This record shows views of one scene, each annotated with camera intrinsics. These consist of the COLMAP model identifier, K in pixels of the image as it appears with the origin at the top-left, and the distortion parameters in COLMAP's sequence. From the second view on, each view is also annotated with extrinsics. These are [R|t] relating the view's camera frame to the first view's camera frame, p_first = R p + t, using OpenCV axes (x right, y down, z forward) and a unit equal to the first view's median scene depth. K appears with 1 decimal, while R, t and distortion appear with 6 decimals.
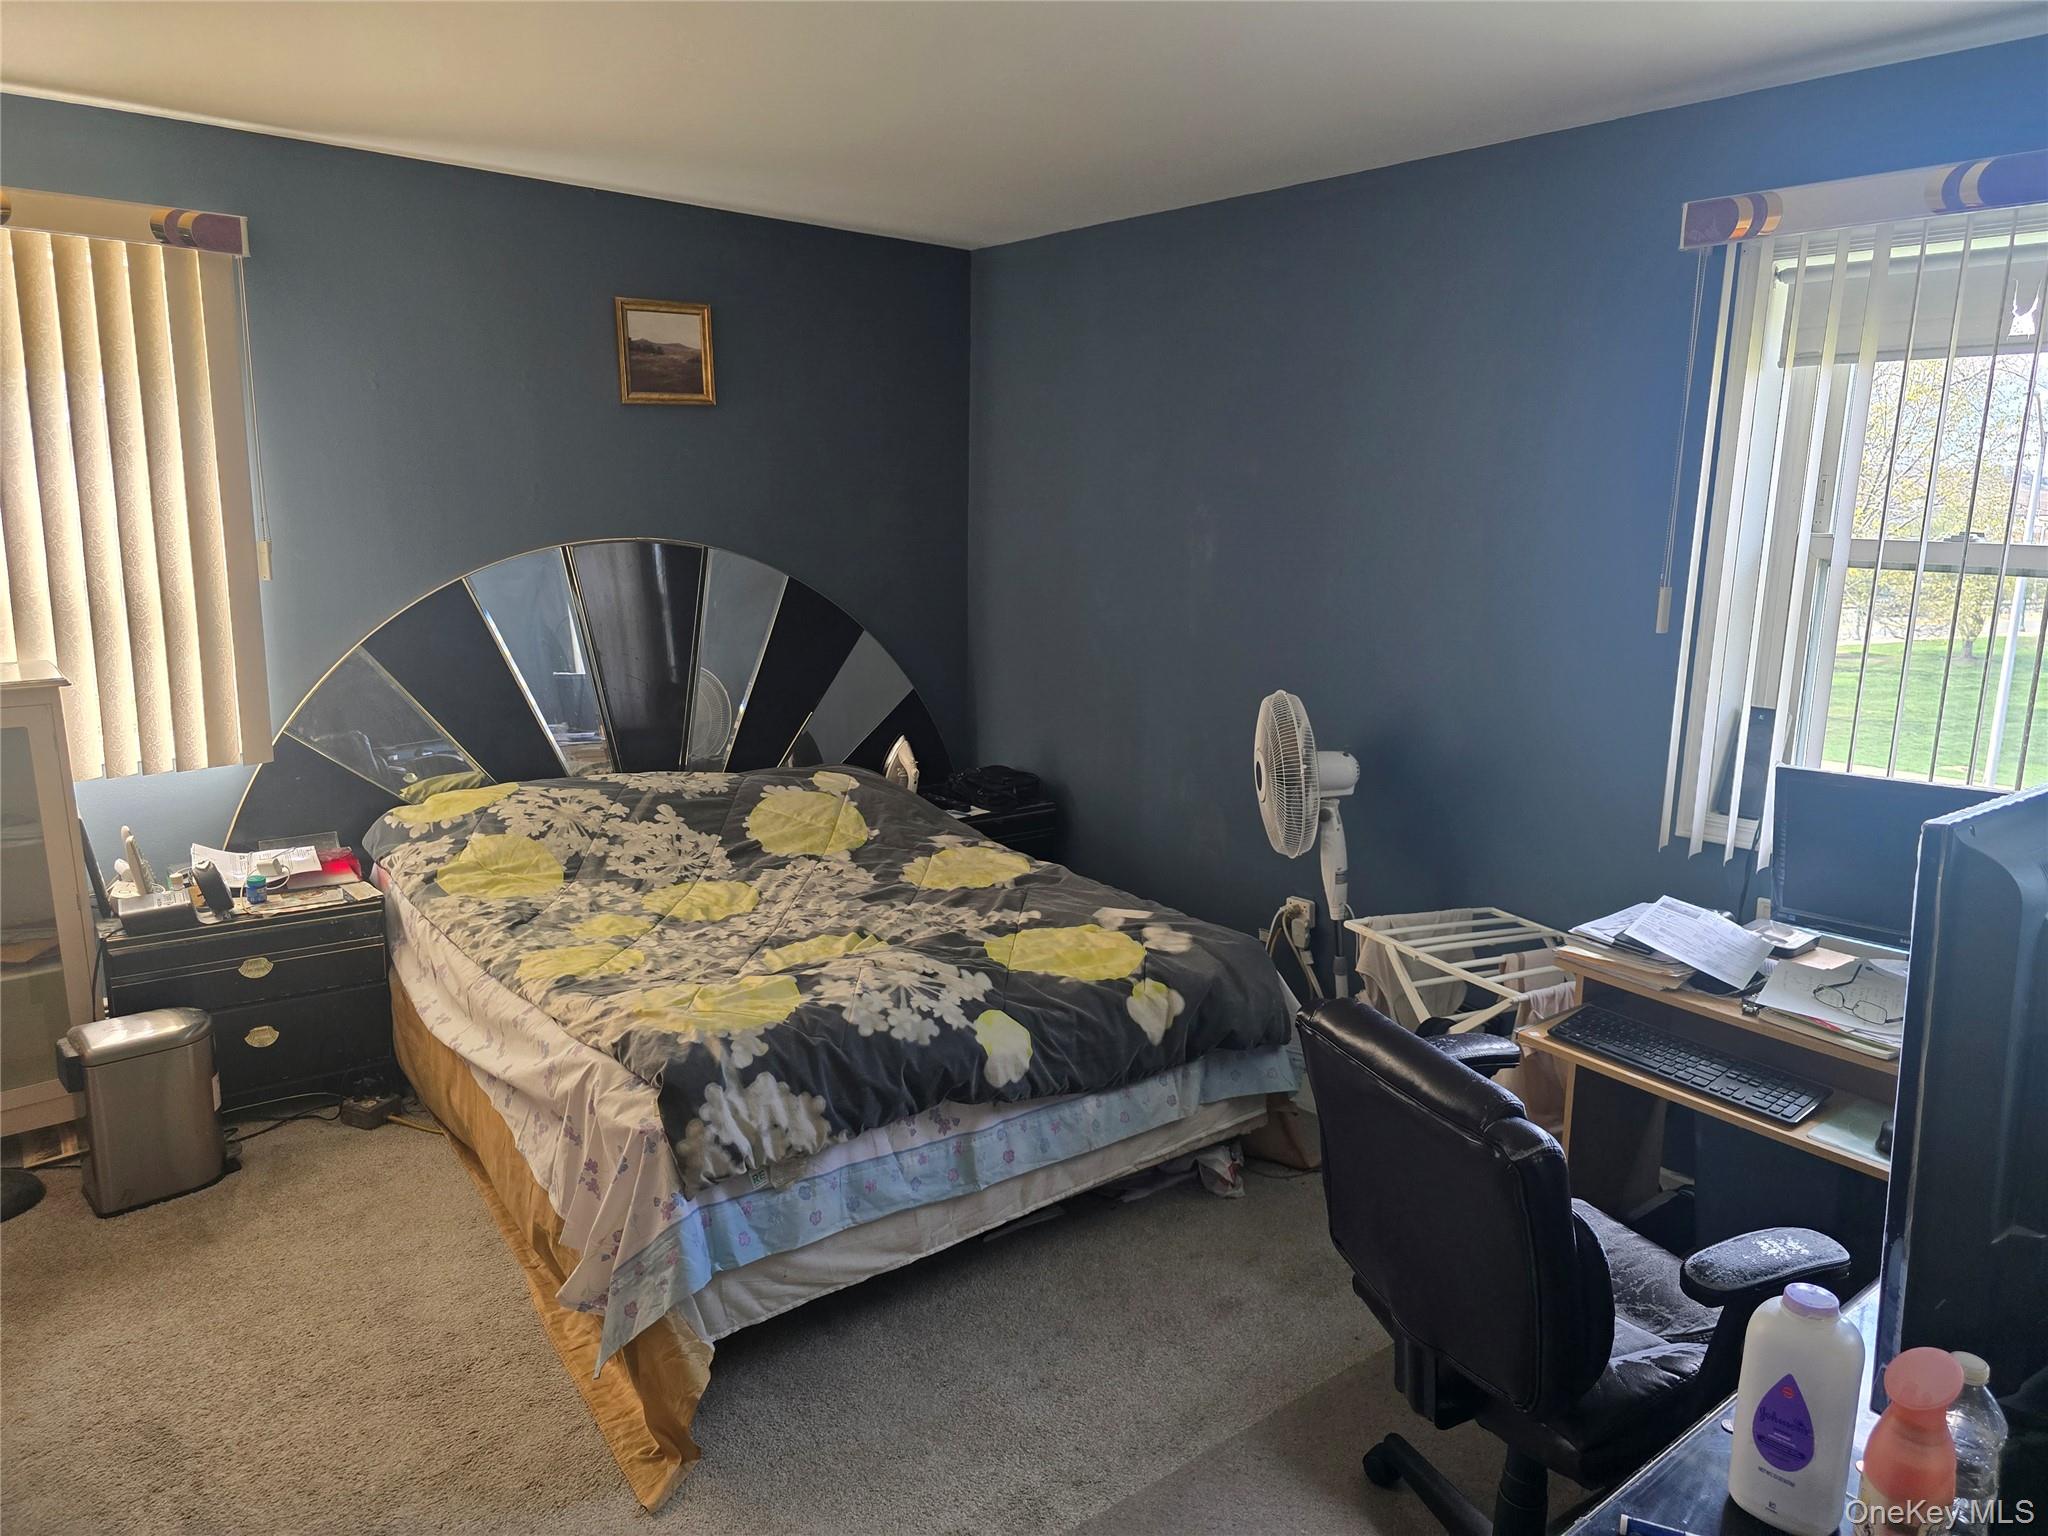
lens RADIAL K [[1386.3, 0, 1034.0], [0, 1386.3, 776.8], [0, 0, 1]] dist [0.065170, -0.057933]
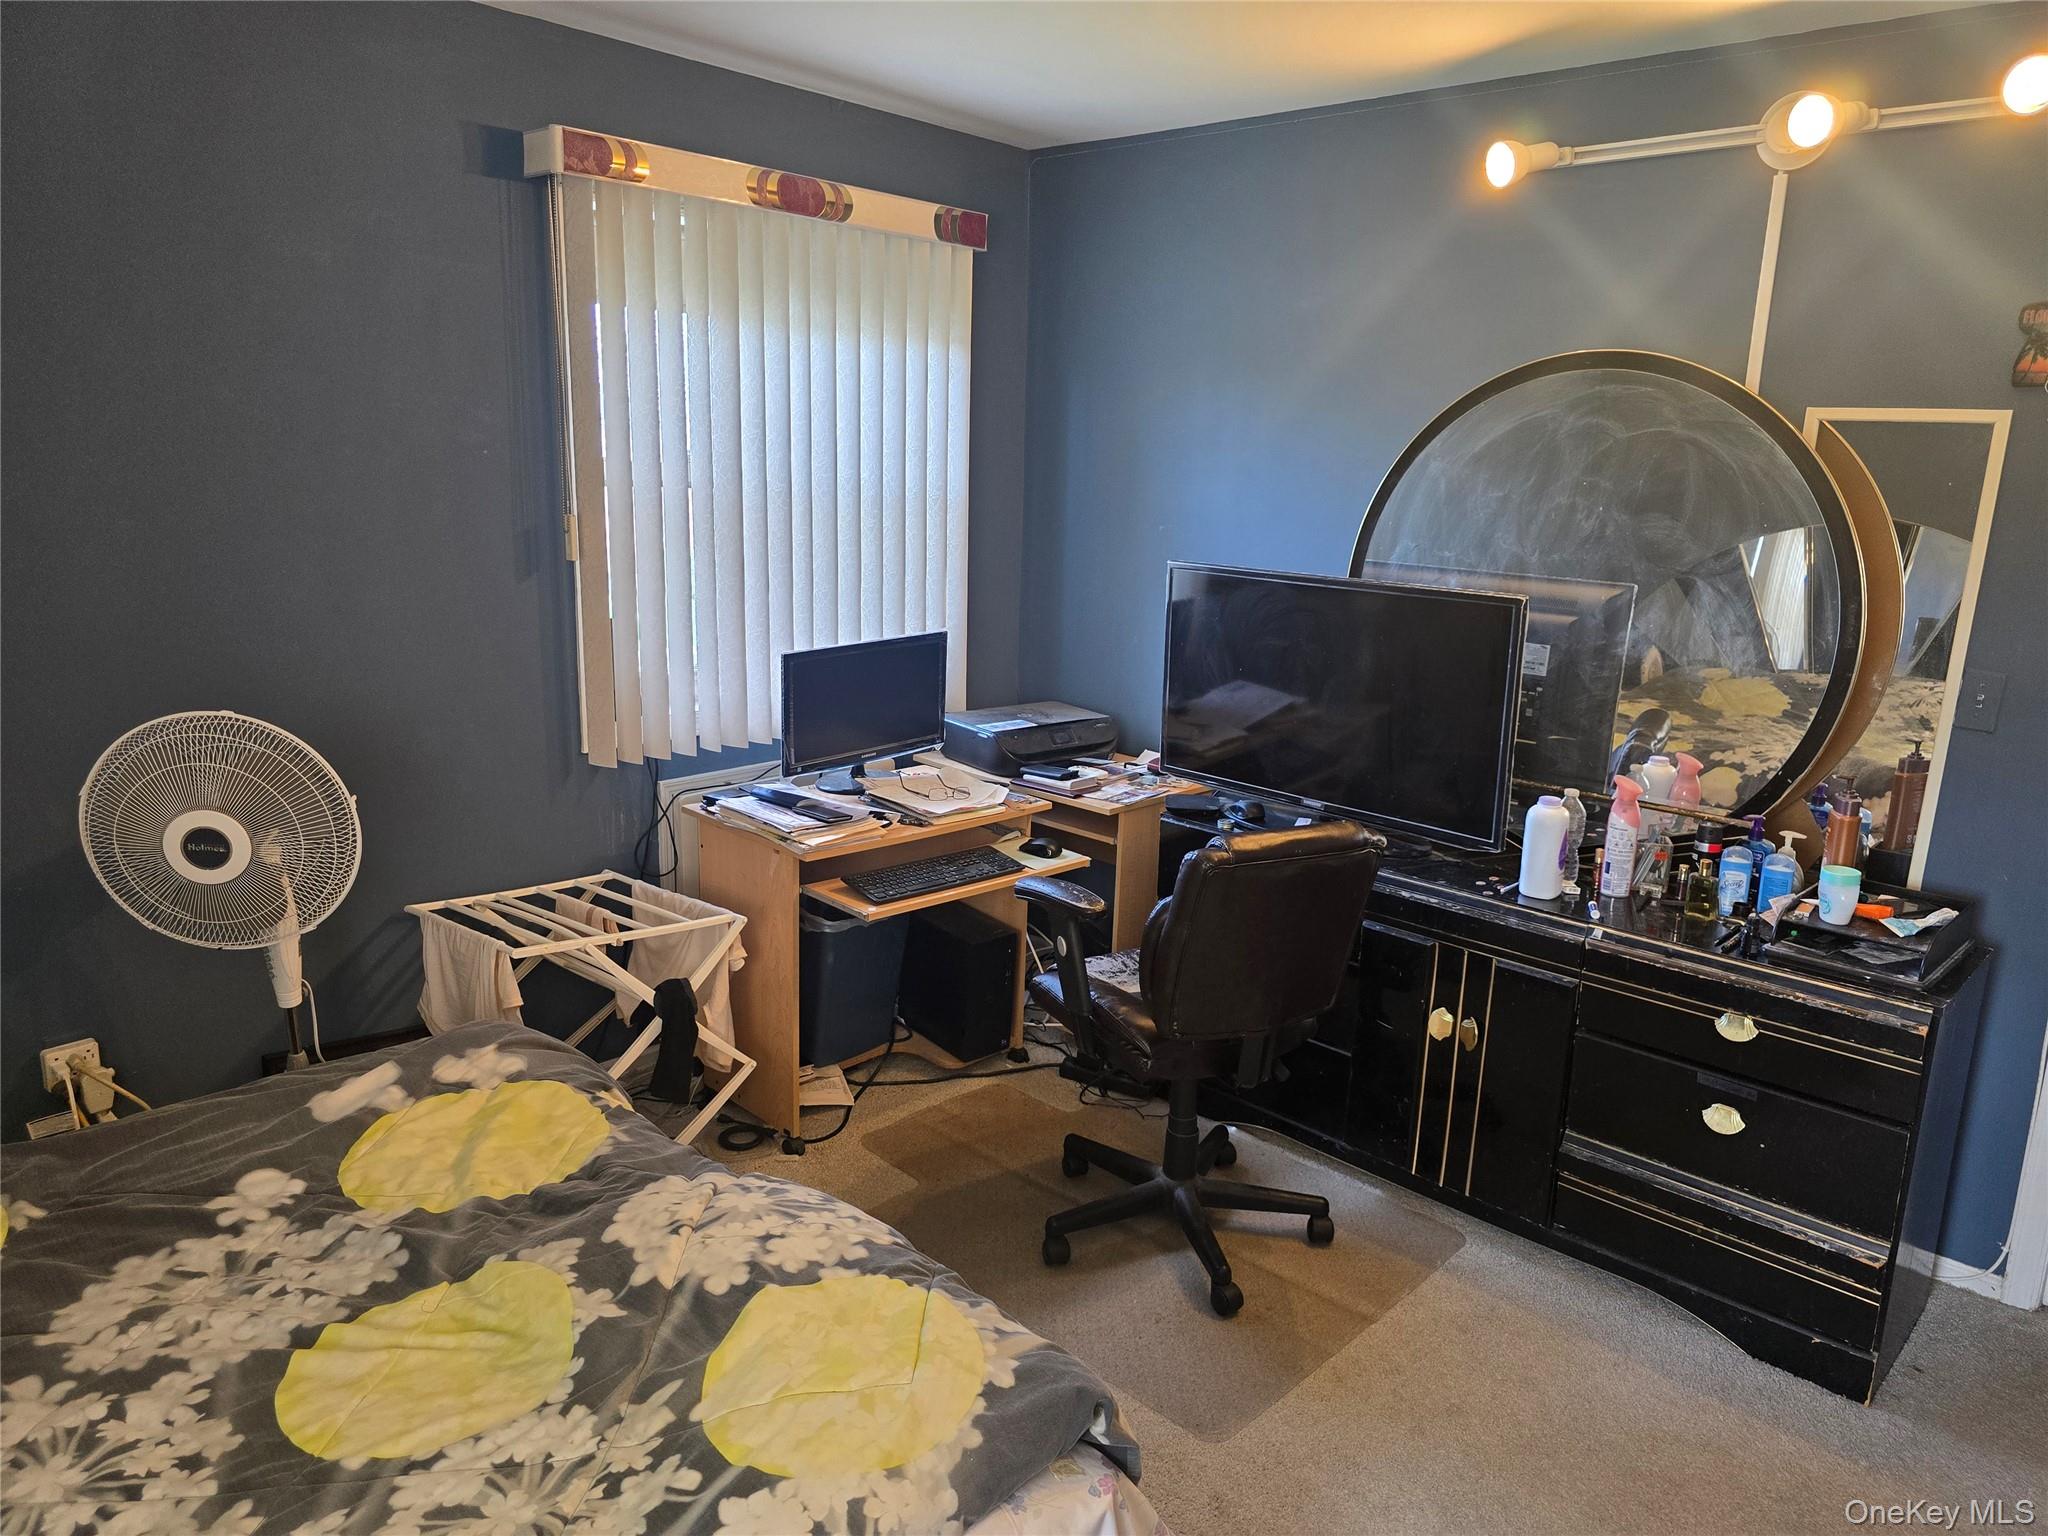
lens RADIAL K [[1400.7, 0, 1026.1], [0, 1400.7, 782.8], [0, 0, 1]] dist [0.076478, -0.073333]
pose [[-0.129066, -0.263212, 0.956066, -0.675059], [0.162181, 0.945545, 0.282210, -0.202482], [-0.978284, 0.191480, -0.079350, 0.859358]]
